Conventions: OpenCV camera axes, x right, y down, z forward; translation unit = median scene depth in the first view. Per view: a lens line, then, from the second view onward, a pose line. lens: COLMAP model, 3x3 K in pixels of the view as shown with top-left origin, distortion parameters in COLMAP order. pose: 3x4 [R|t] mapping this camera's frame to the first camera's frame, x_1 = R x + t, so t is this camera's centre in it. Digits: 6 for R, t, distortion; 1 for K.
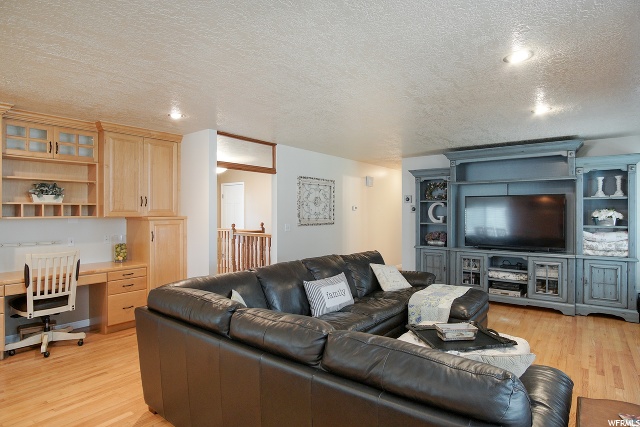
lens RADIAL K [[356.0, 0, 317.6], [0, 356.0, 213.9], [0, 0, 1]] dist [-0.025536, 0.000337]
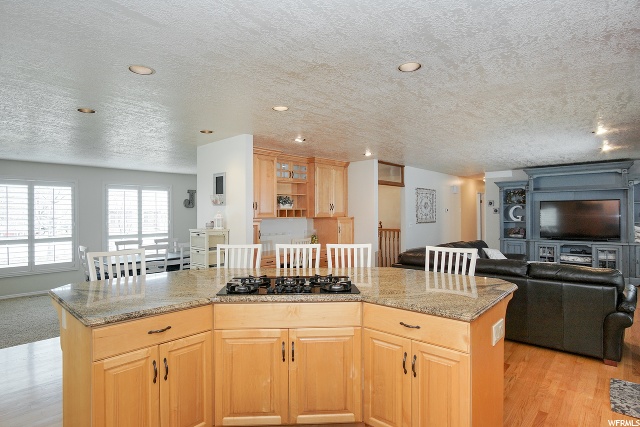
lens RADIAL K [[340.7, 0, 318.1], [0, 340.7, 210.3], [0, 0, 1]] dist [-0.024997, 0.000340]
pose [[0.995933, -0.005519, -0.089932, -0.359533], [0.004324, 0.999900, -0.013480, -0.001288], [0.089998, 0.013036, 0.995857, -0.415366]]
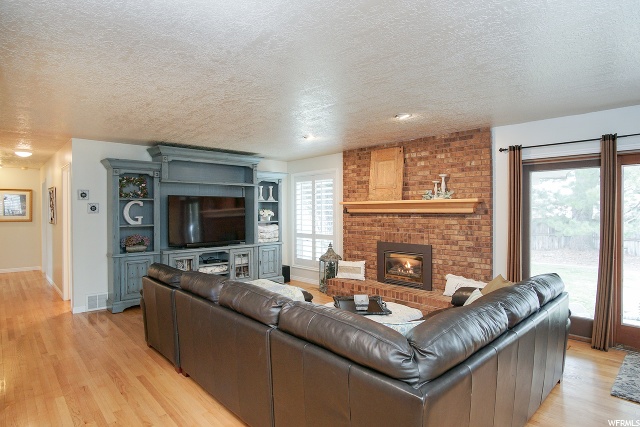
lens RADIAL K [[356.0, 0, 317.6], [0, 356.0, 213.9], [0, 0, 1]] dist [-0.025536, 0.000337]
pose [[0.163269, -0.009102, 0.986540, -0.517547], [0.008824, 0.999931, 0.007765, -0.003964], [-0.986542, 0.007437, 0.163338, 0.513804]]
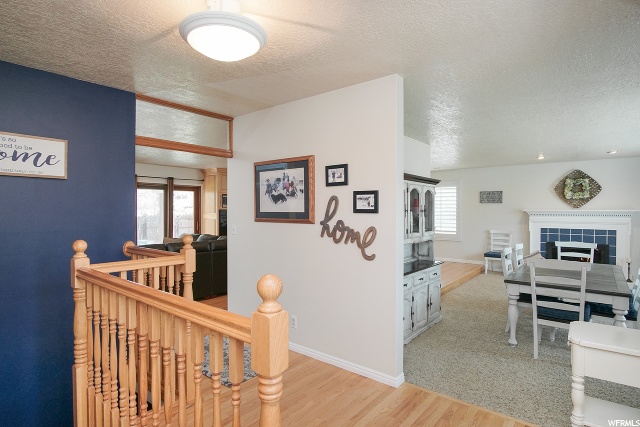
lens RADIAL K [[340.7, 0, 318.1], [0, 340.7, 210.3], [0, 0, 1]] dist [-0.024997, 0.000340]
pose [[-0.999513, -0.000967, 0.031188, -0.517479], [-0.000680, 0.999957, 0.009205, -0.005367], [-0.031196, 0.009179, -0.999471, 1.687801]]
